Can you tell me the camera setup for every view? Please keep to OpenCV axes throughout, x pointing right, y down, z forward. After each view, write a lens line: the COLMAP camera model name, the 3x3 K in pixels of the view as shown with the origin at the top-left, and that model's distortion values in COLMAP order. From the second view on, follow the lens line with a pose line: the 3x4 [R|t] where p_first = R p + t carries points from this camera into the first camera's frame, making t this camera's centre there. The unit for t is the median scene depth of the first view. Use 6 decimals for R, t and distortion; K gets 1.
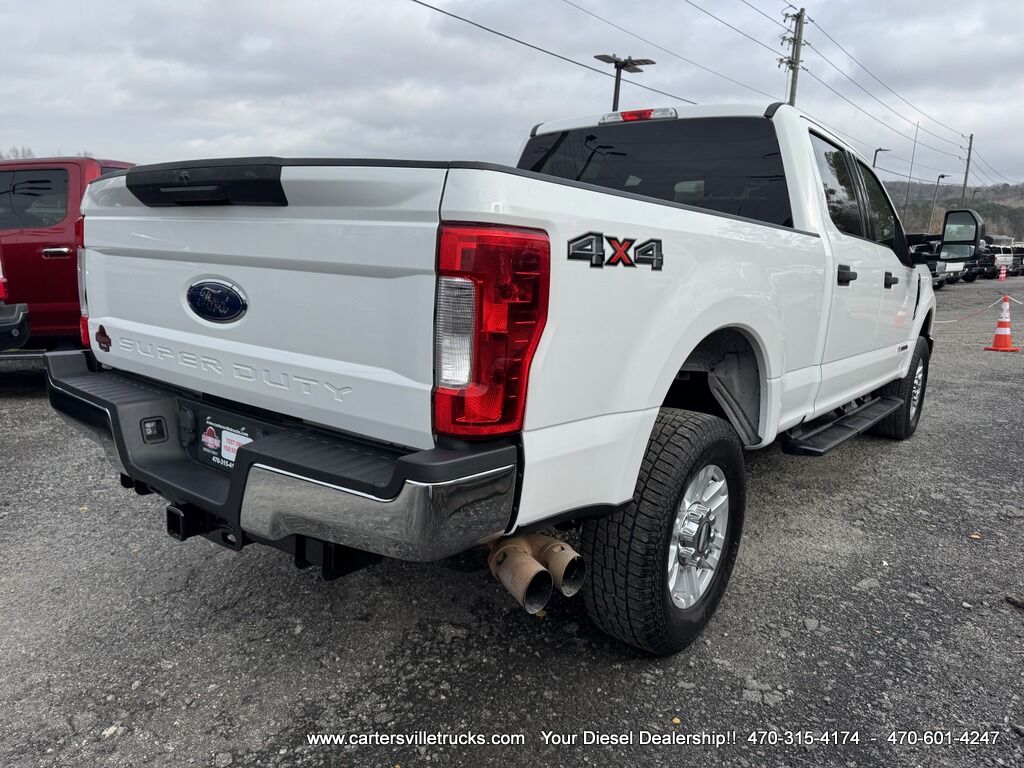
lens RADIAL K [[738.3, 0, 516.4], [0, 738.3, 388.7], [0, 0, 1]] dist [0.062449, -0.091842]
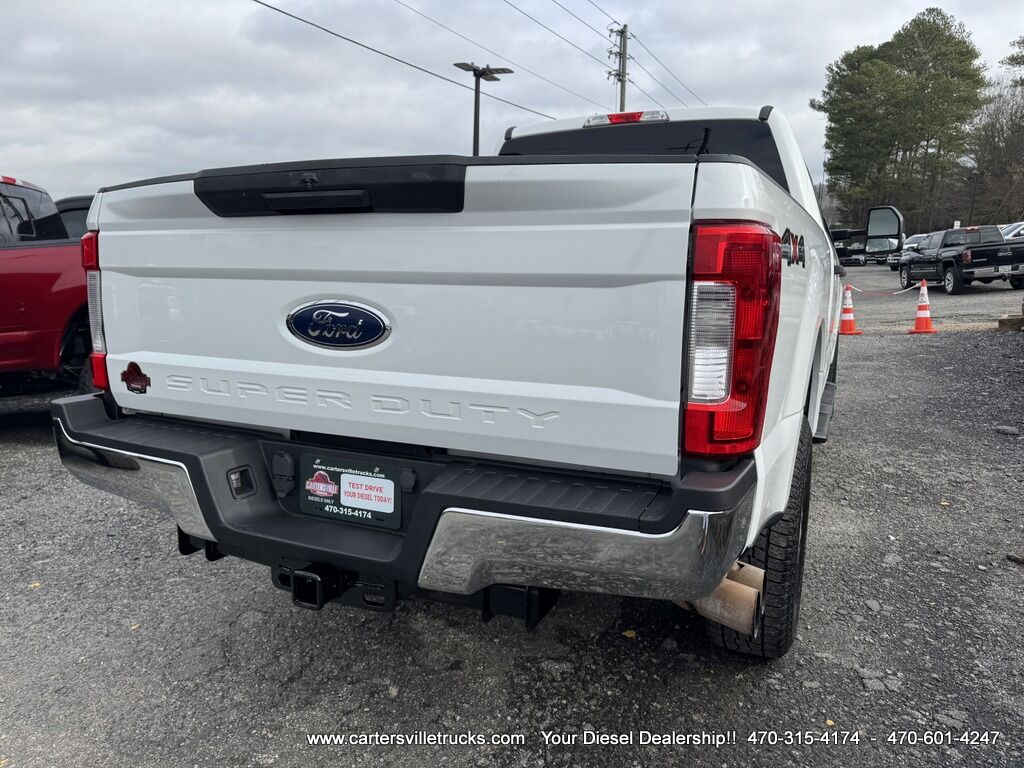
lens RADIAL K [[738.8, 0, 511.2], [0, 738.8, 382.2], [0, 0, 1]] dist [0.046541, -0.063441]
pose [[0.973060, -0.071811, 0.219083, -0.307228], [0.075869, 0.997066, -0.010156, -0.021018], [-0.217711, 0.026504, 0.975653, 0.095265]]
